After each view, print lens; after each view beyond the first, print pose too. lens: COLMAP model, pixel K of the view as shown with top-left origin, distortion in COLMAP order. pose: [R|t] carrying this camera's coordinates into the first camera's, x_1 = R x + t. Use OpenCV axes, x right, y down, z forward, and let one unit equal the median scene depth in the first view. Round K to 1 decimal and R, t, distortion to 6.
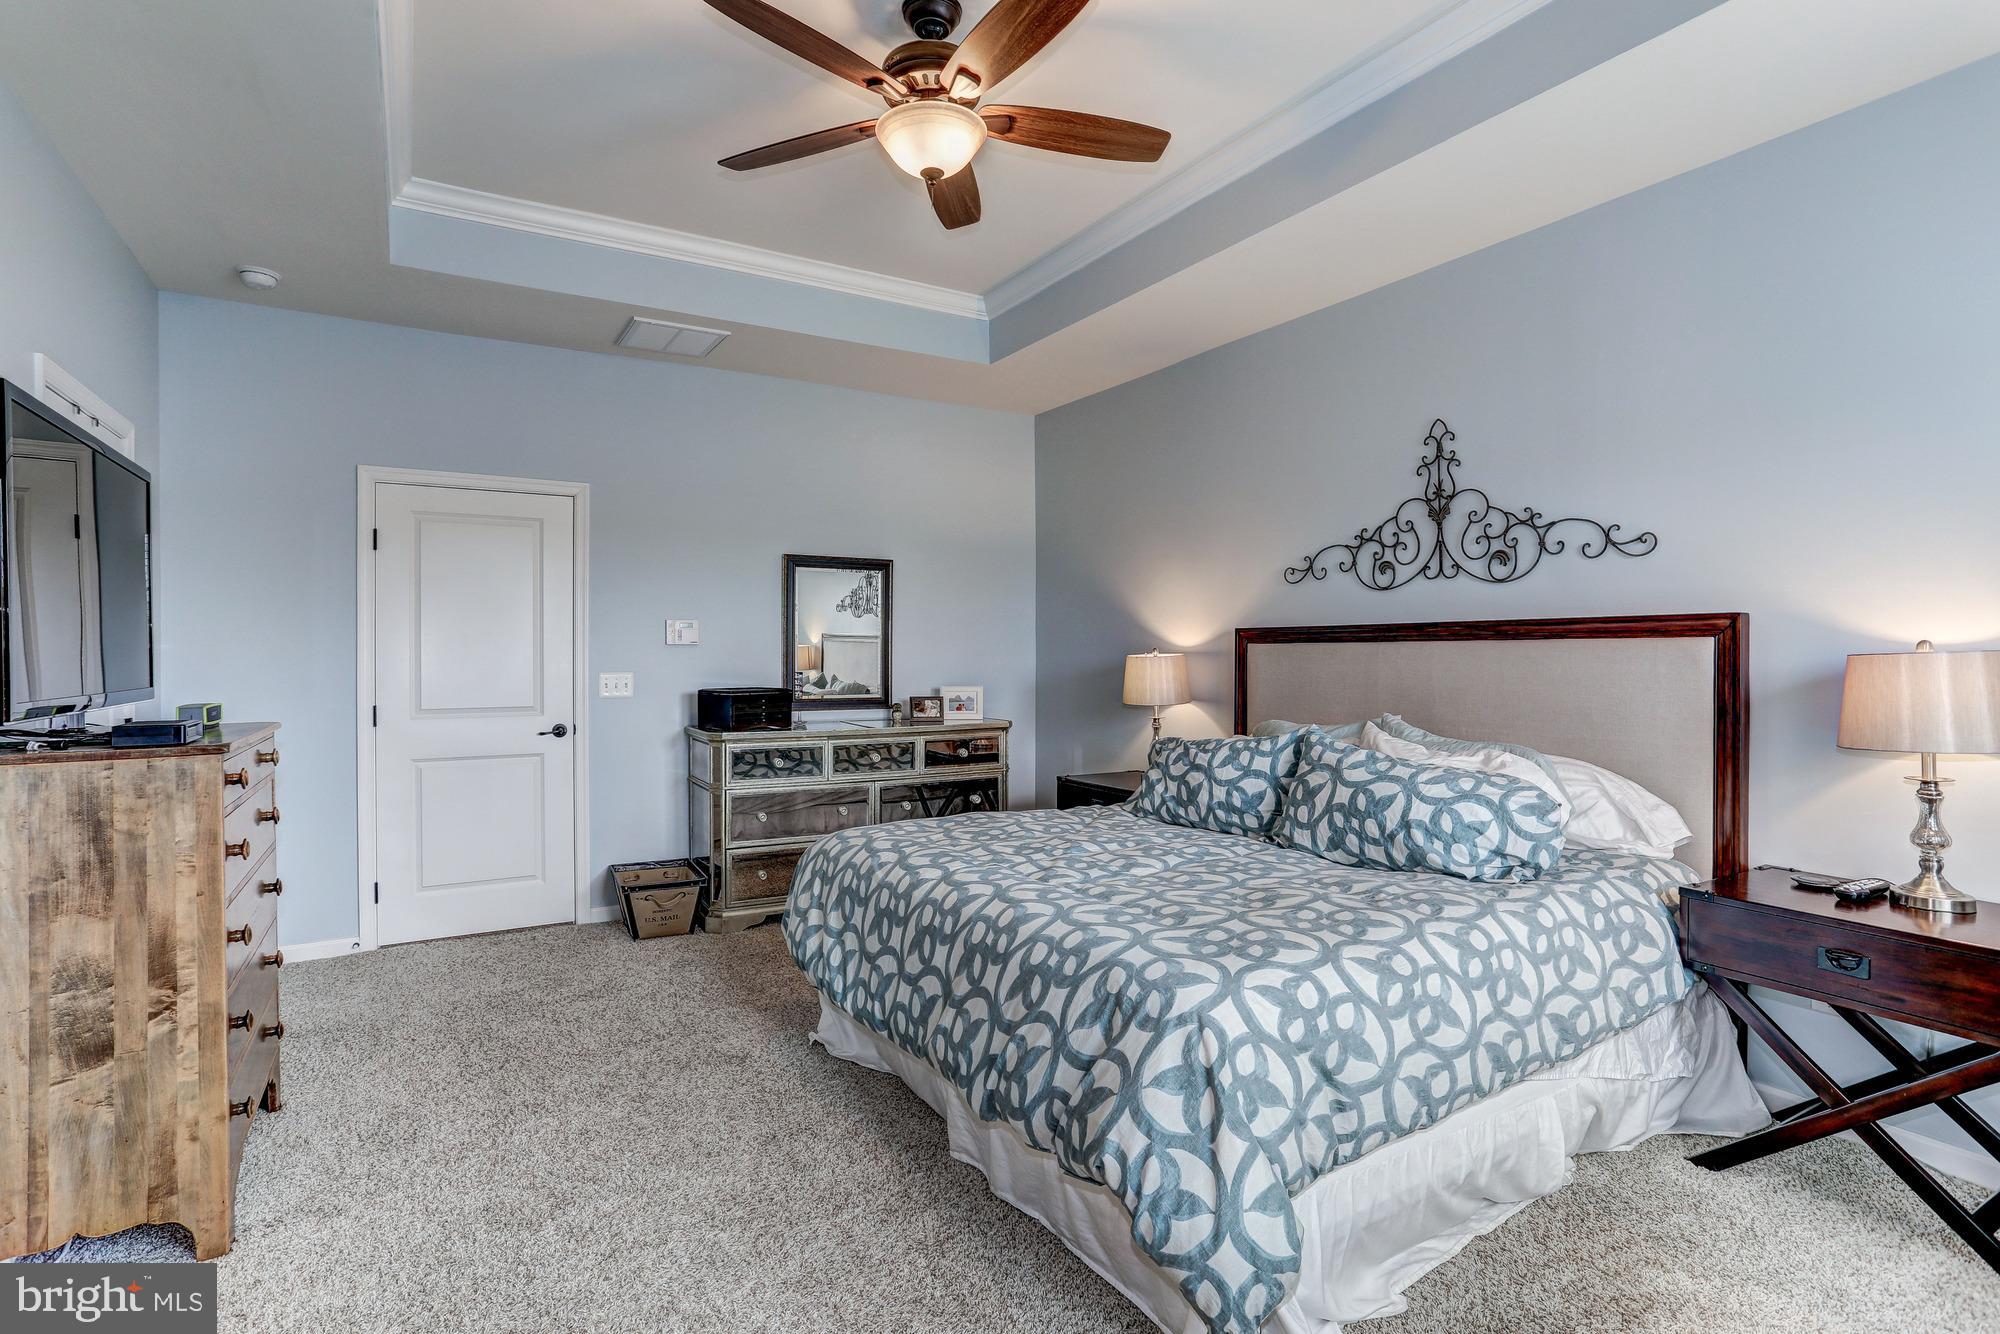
lens RADIAL K [[977.2, 0, 1010.2], [0, 977.2, 662.9], [0, 0, 1]] dist [-0.047402, 0.031950]
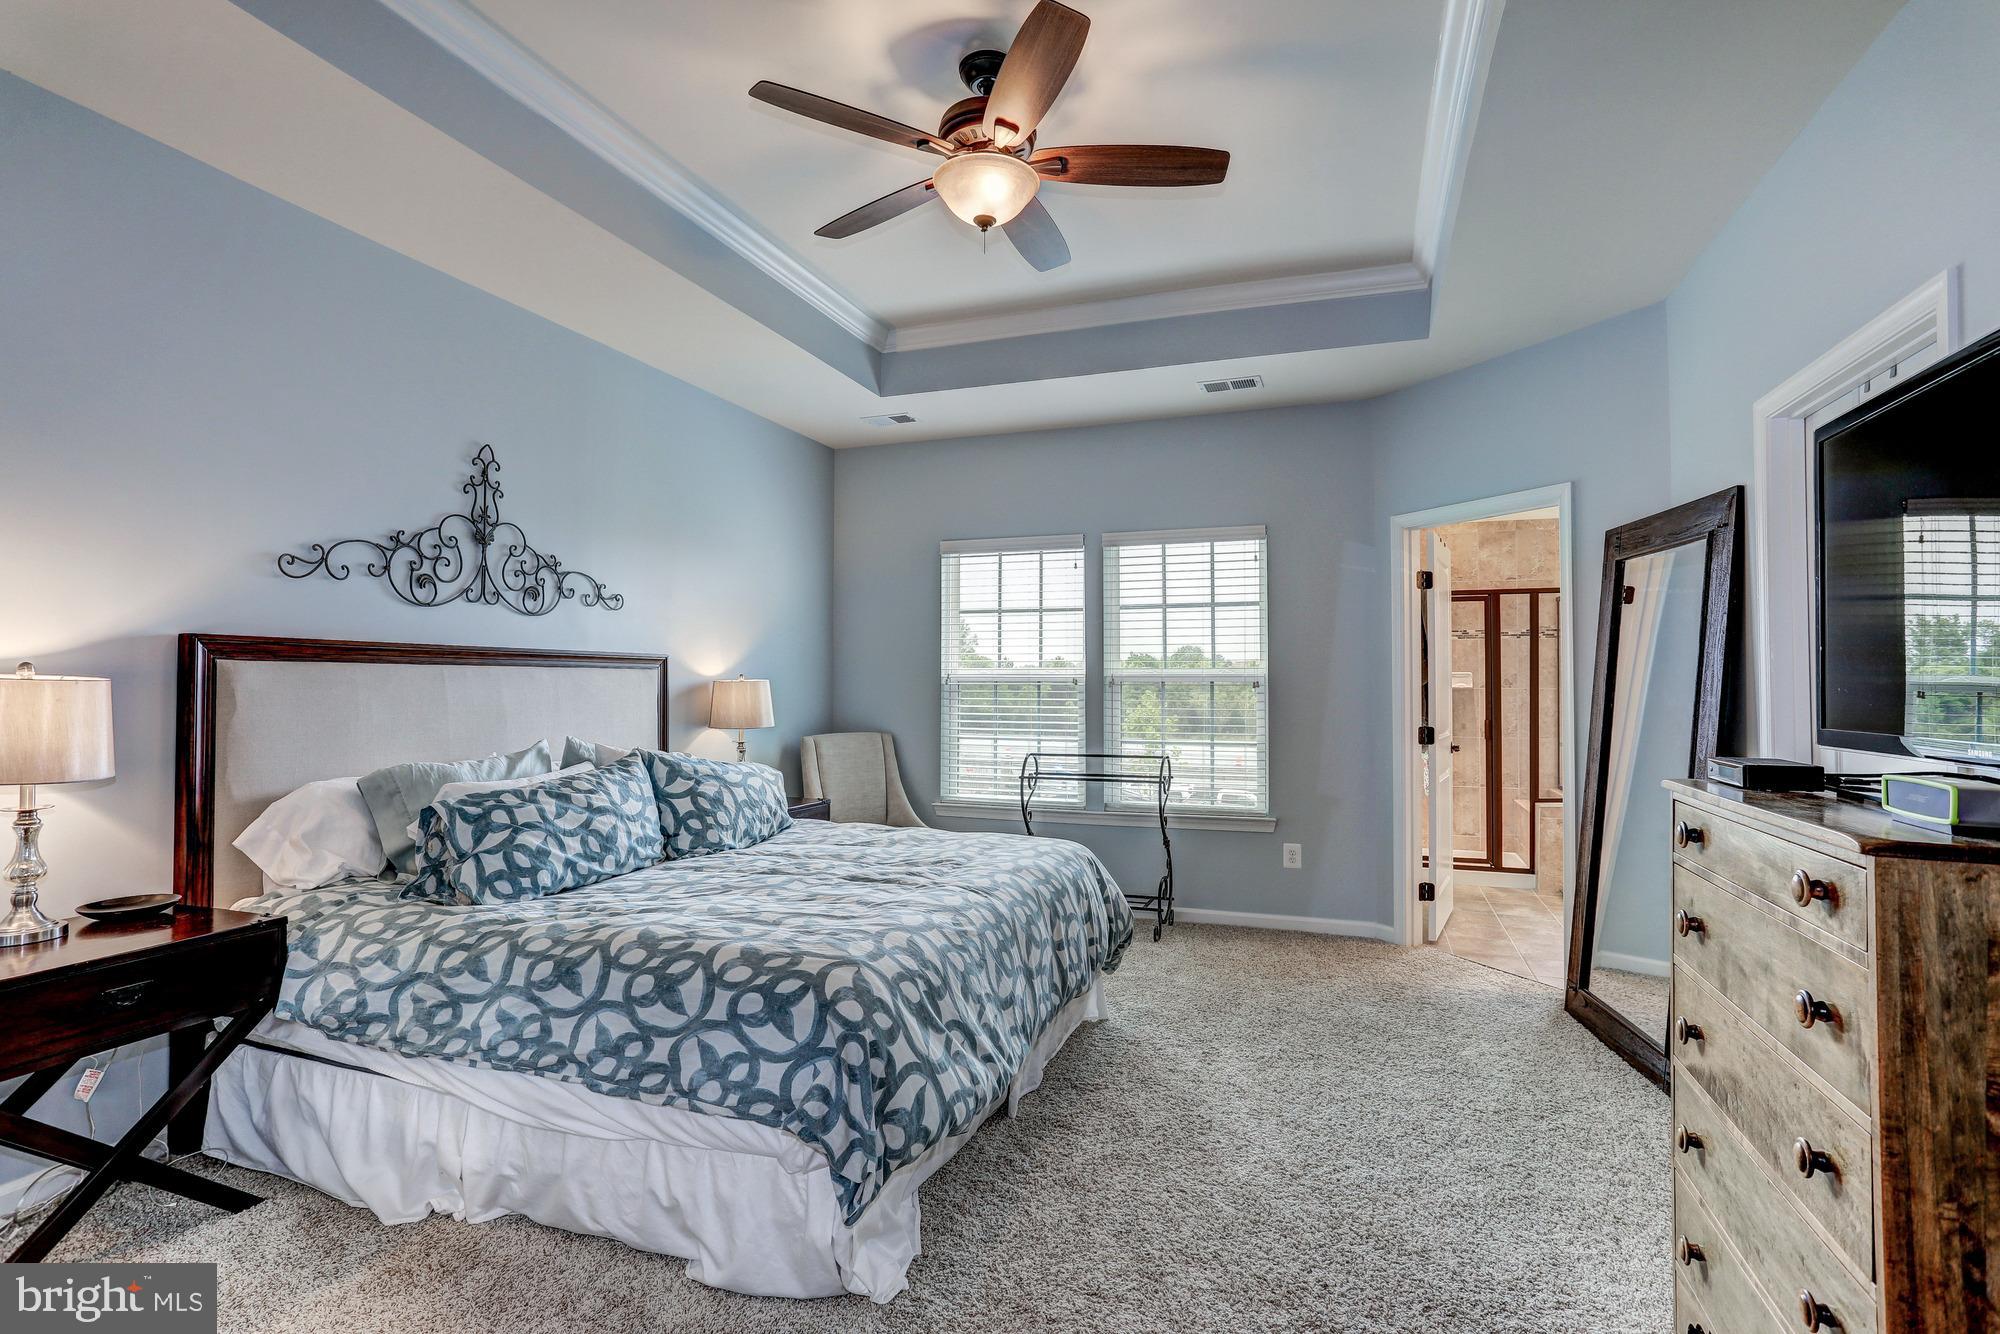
lens RADIAL K [[977.2, 0, 1003.7], [0, 977.2, 668.4], [0, 0, 1]] dist [-0.047402, 0.031950]
pose [[-0.629440, 0.016255, 0.776879, -0.661707], [0.010036, 0.999868, -0.012790, -0.002335], [-0.776984, -0.000253, -0.629520, 1.207901]]
